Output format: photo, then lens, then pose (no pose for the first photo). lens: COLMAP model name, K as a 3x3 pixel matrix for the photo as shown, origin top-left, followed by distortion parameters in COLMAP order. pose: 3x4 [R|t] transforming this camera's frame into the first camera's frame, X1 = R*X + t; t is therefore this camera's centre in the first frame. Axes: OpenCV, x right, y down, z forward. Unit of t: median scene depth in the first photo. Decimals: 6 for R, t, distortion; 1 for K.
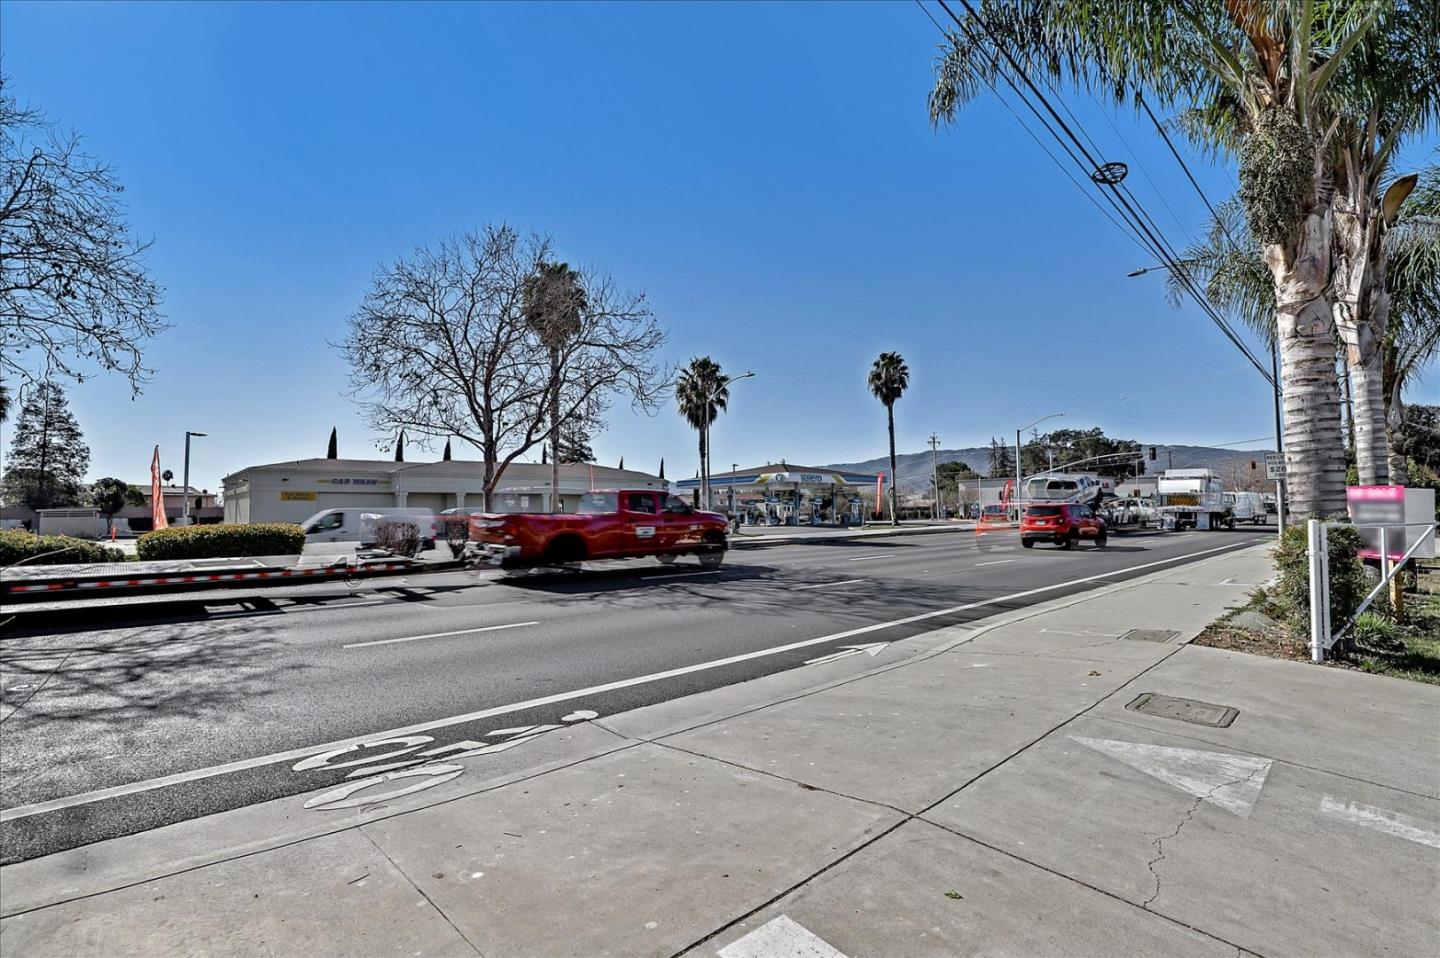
lens RADIAL K [[668.0, 0, 734.8], [0, 668.0, 477.3], [0, 0, 1]] dist [-0.012192, -0.001048]
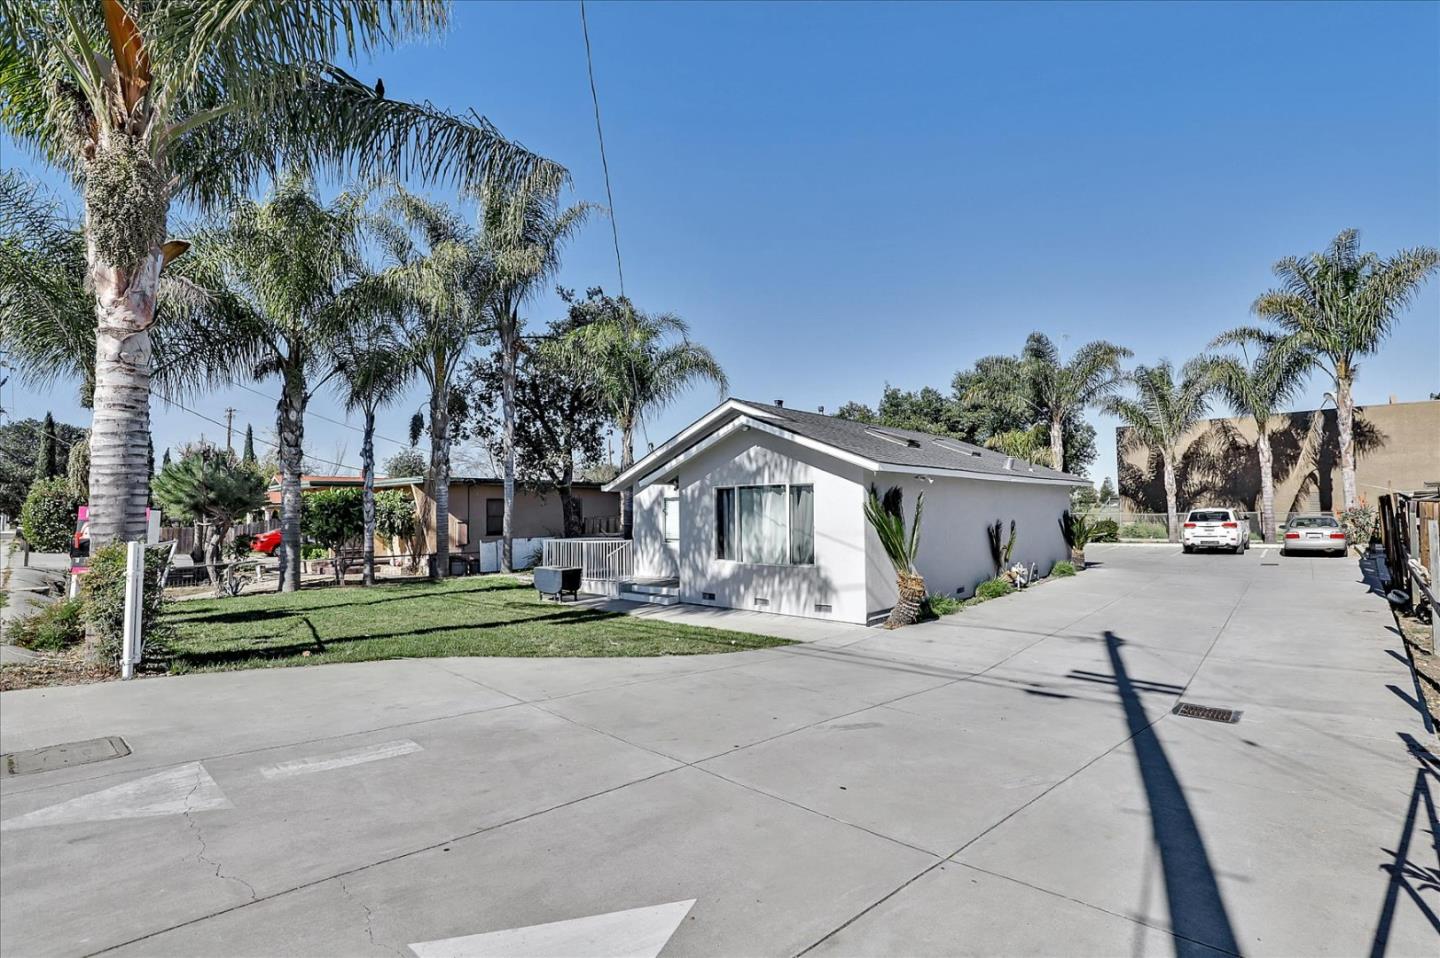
lens RADIAL K [[668.0, 0, 730.5], [0, 668.0, 474.7], [0, 0, 1]] dist [-0.012192, -0.001048]
pose [[-0.077465, 0.070974, 0.994466, -0.226583], [-0.044634, 0.996216, -0.074576, -0.004869], [-0.995995, -0.050164, -0.074004, 0.125239]]
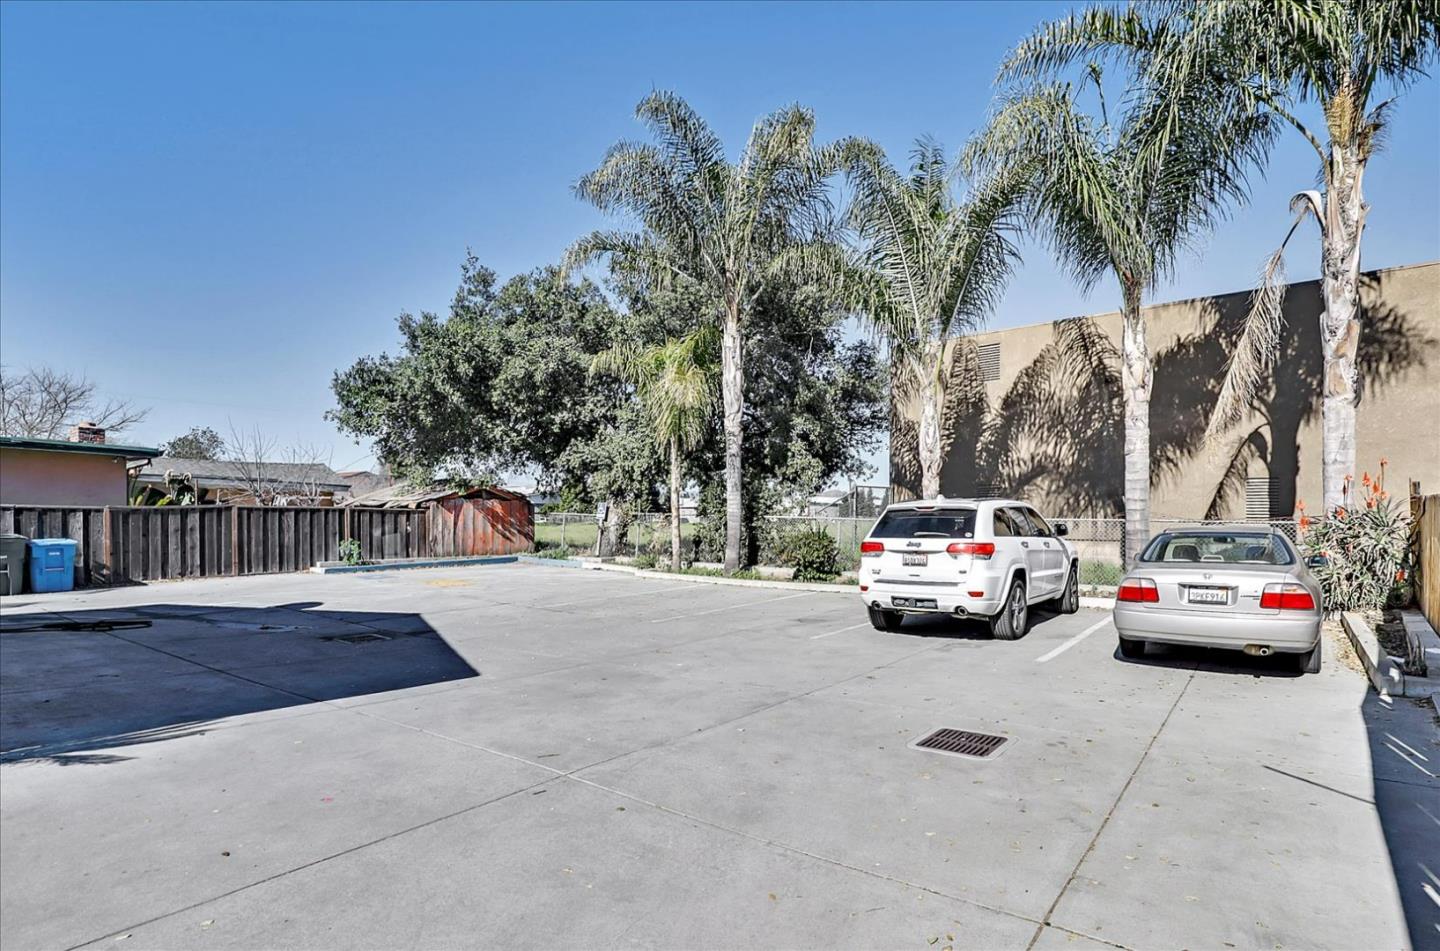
lens RADIAL K [[761.5, 0, 686.4], [0, 761.5, 523.9], [0, 0, 1]] dist [-0.007922, -0.001079]
pose [[-0.124870, 0.008319, 0.992138, 1.375854], [-0.062666, 0.997902, -0.016255, -0.087117], [-0.990192, -0.064203, -0.124086, -1.616405]]
